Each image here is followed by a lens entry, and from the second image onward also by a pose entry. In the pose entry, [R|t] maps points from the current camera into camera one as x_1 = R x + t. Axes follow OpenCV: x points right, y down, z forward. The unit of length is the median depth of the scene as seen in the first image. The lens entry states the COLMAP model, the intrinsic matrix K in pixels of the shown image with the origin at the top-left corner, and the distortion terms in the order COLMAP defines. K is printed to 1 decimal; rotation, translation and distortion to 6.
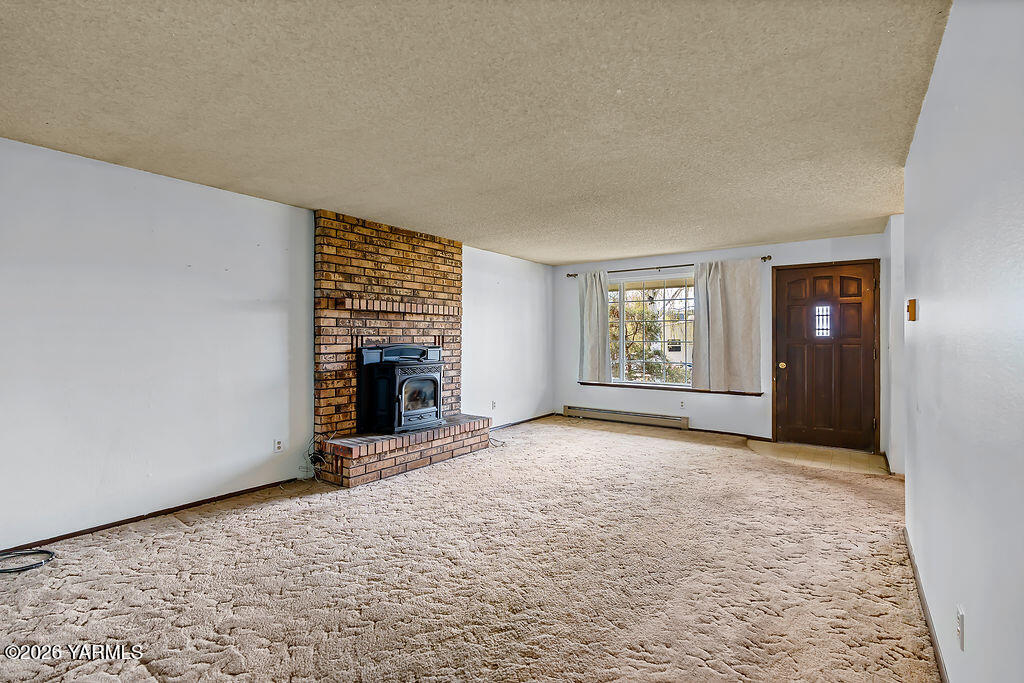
lens RADIAL K [[471.2, 0, 514.3], [0, 471.2, 336.9], [0, 0, 1]] dist [-0.001485, 0.000370]
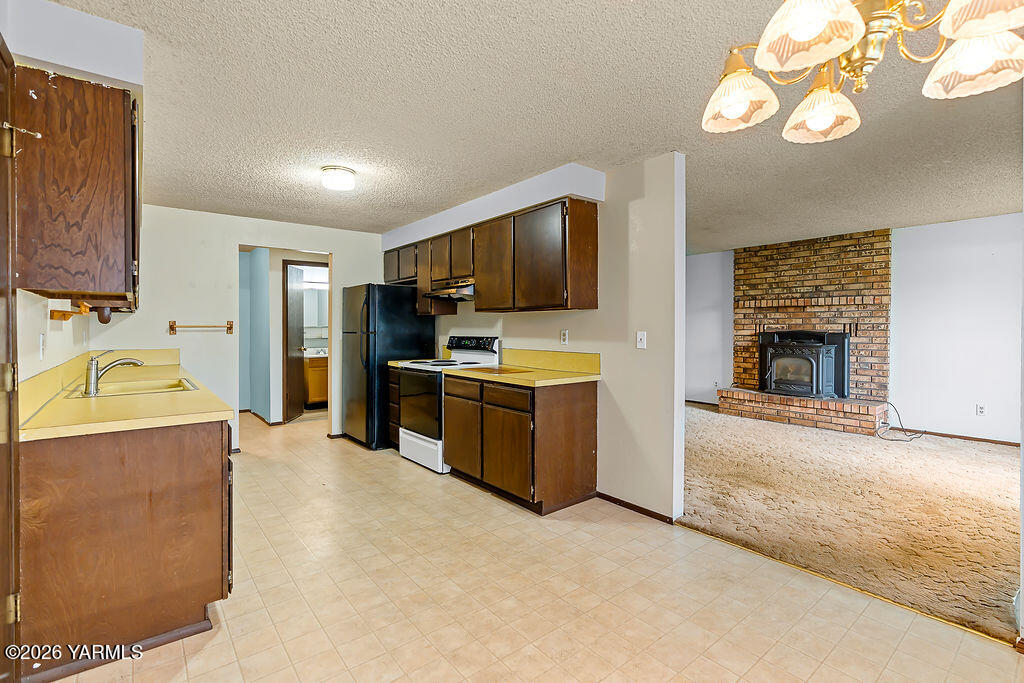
lens RADIAL K [[471.2, 0, 514.3], [0, 471.2, 333.2], [0, 0, 1]] dist [-0.001485, 0.000370]
pose [[-0.260122, 0.011704, -0.965505, 1.240909], [0.000540, 0.999928, 0.011976, 0.006810], [0.965575, 0.002594, -0.260110, 0.599940]]
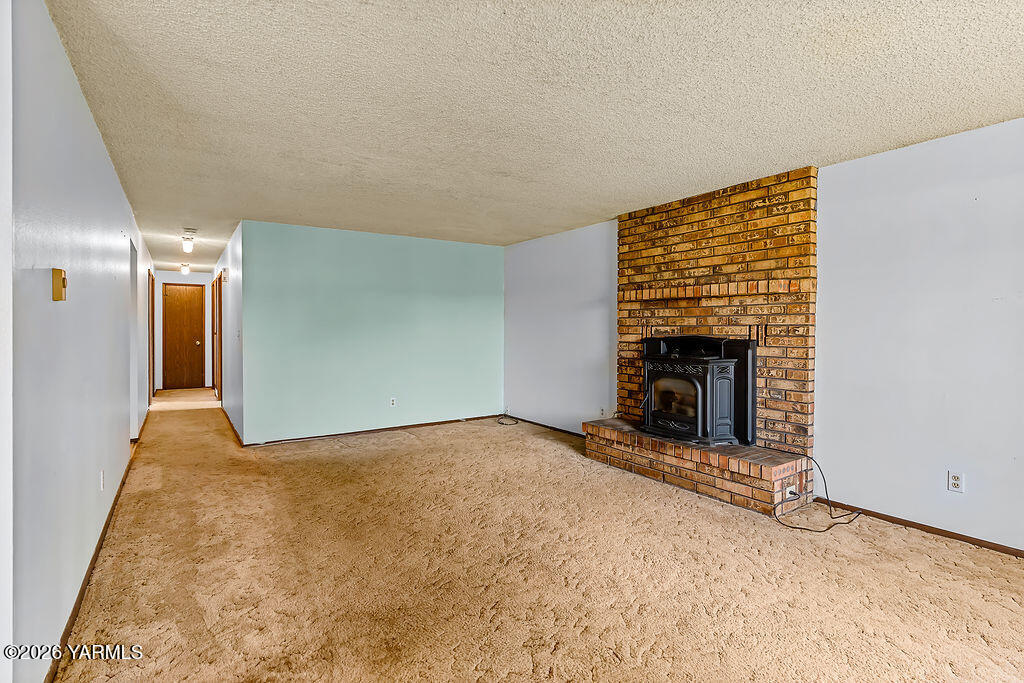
lens RADIAL K [[497.3, 0, 512.4], [0, 497.3, 333.2], [0, 0, 1]] dist [-0.005021, -0.000039]
pose [[-0.343075, 0.004754, -0.939296, 0.713575], [-0.004912, 0.999964, 0.006855, 0.006601], [0.939295, 0.006966, -0.343039, 1.032322]]
